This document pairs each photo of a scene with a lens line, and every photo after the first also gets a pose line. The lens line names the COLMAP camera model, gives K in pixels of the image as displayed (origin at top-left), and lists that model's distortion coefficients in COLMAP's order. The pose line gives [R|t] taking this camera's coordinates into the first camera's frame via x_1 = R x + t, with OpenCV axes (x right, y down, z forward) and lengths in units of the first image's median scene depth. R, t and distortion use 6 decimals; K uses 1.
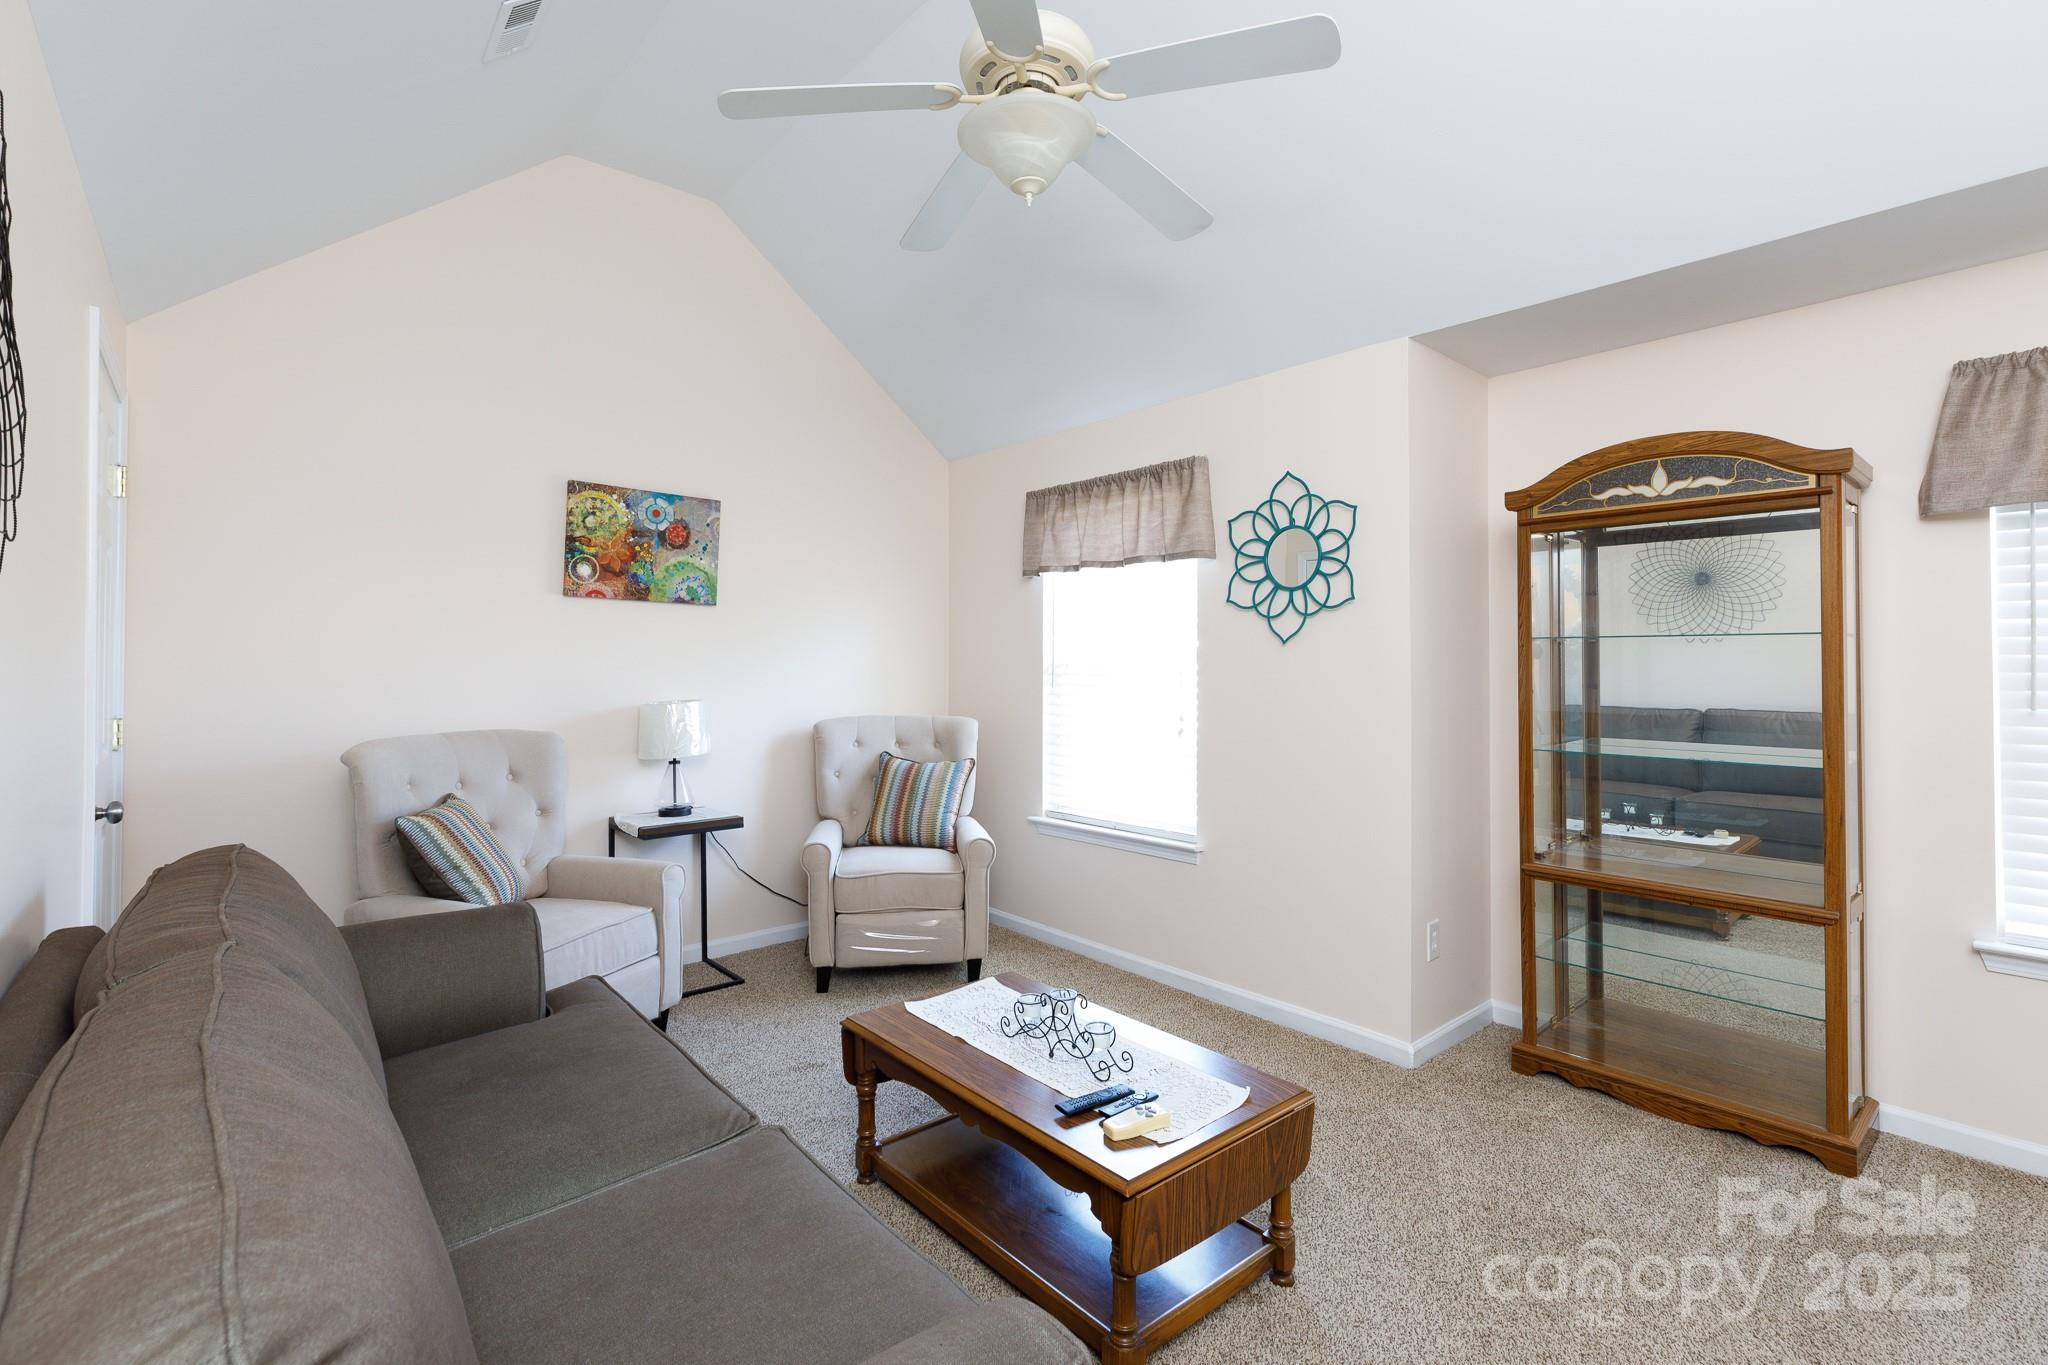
lens RADIAL K [[923.8, 0, 1023.8], [0, 923.8, 658.2], [0, 0, 1]] dist [0.012051, -0.000197]
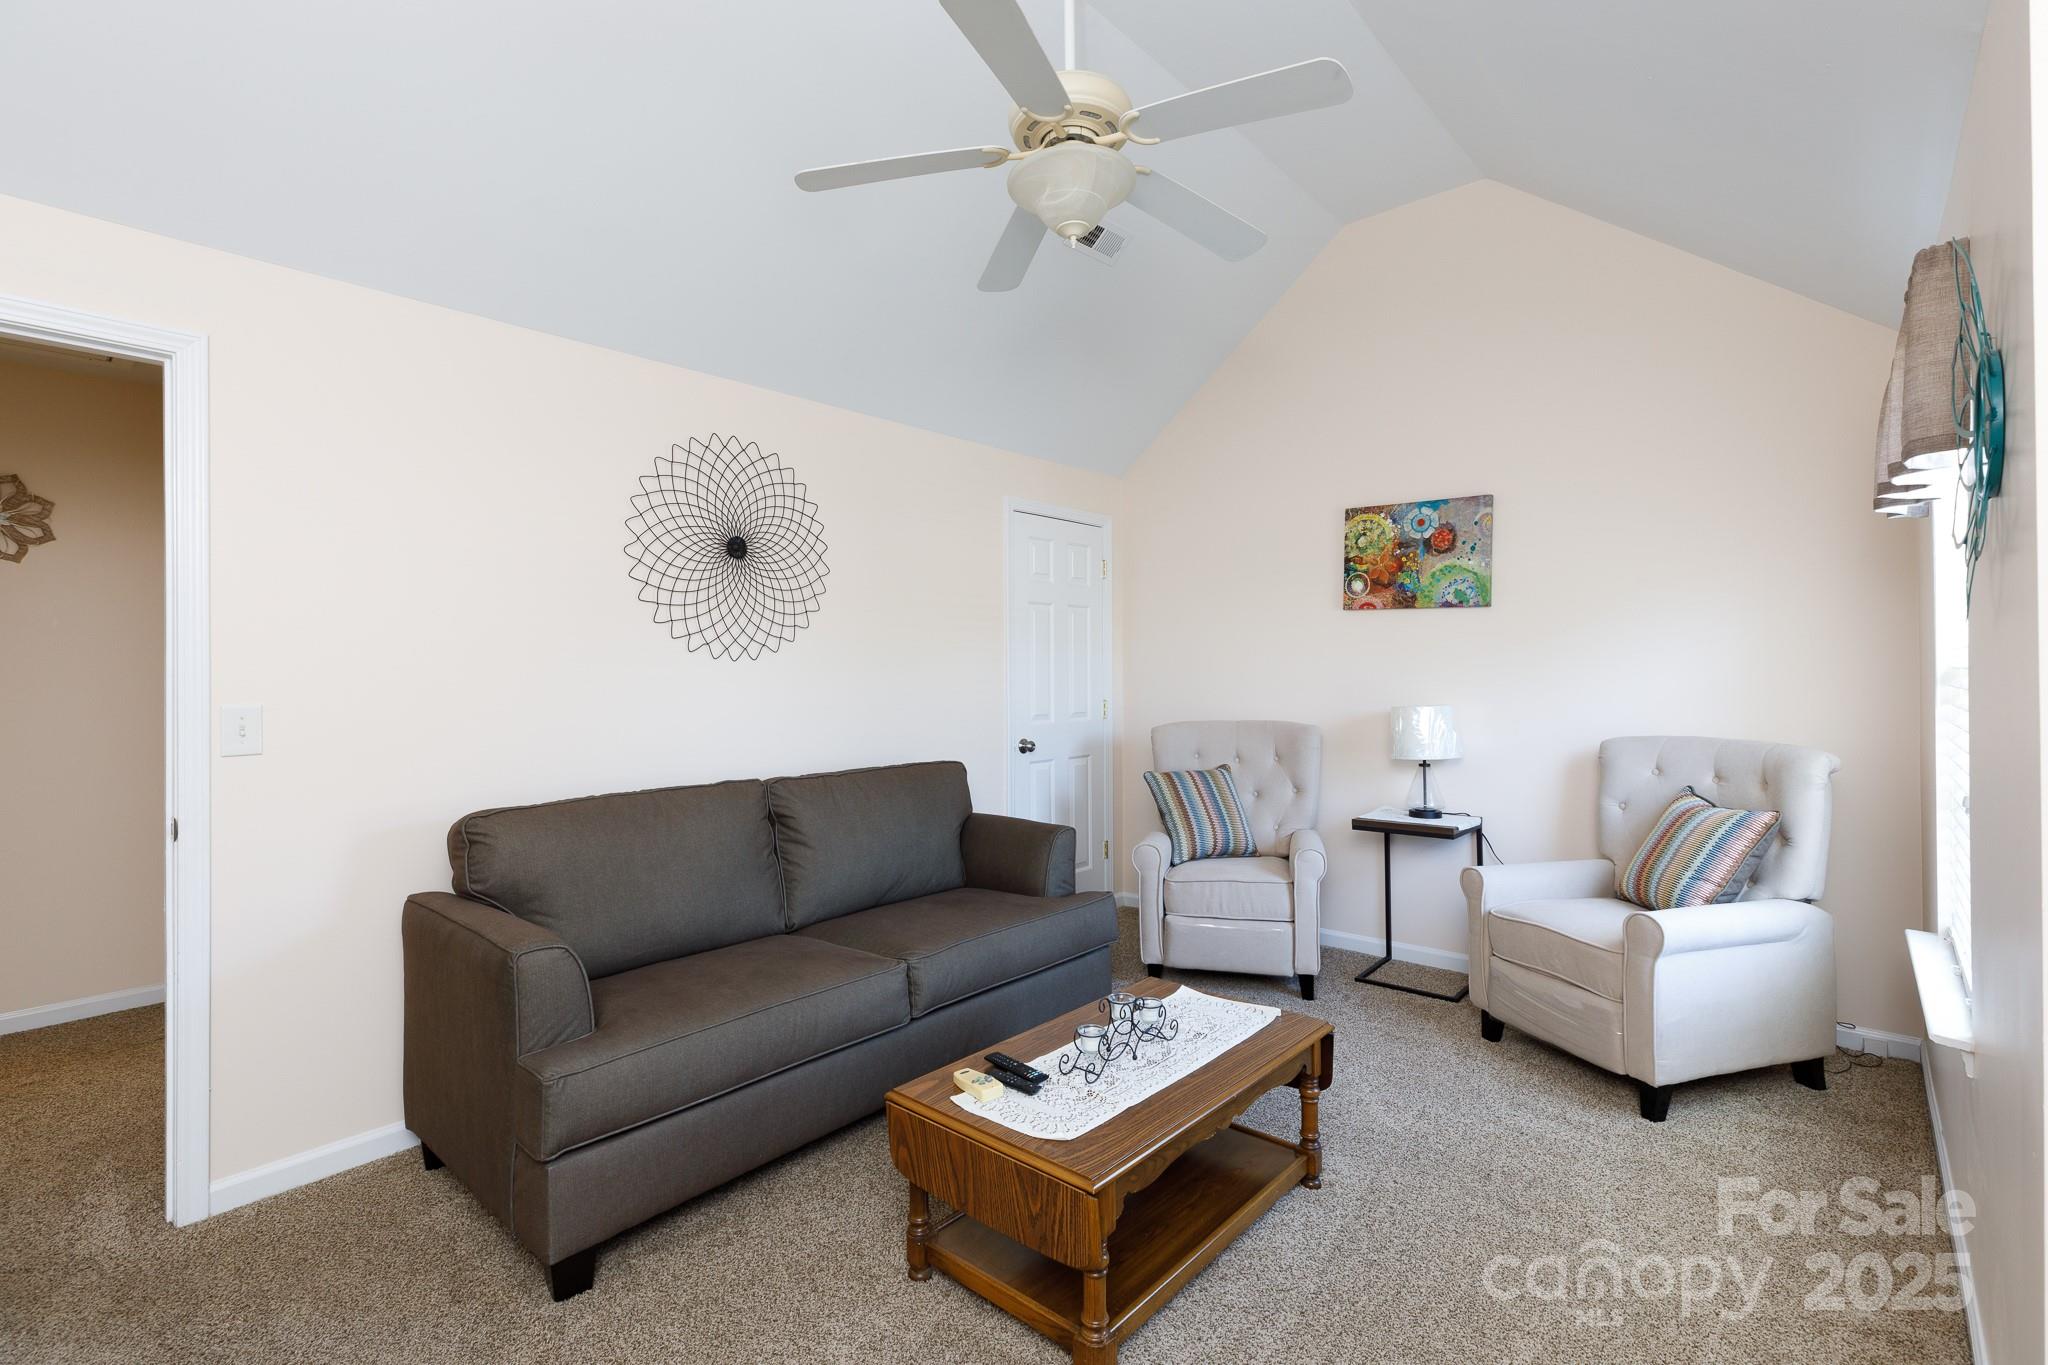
lens RADIAL K [[933.5, 0, 1027.4], [0, 933.5, 670.9], [0, 0, 1]] dist [0.000238, -0.000060]
pose [[0.149715, 0.000766, -0.988729, 0.574326], [0.012841, 0.999914, 0.002719, 0.000509], [0.988646, -0.013103, 0.149692, 0.415985]]
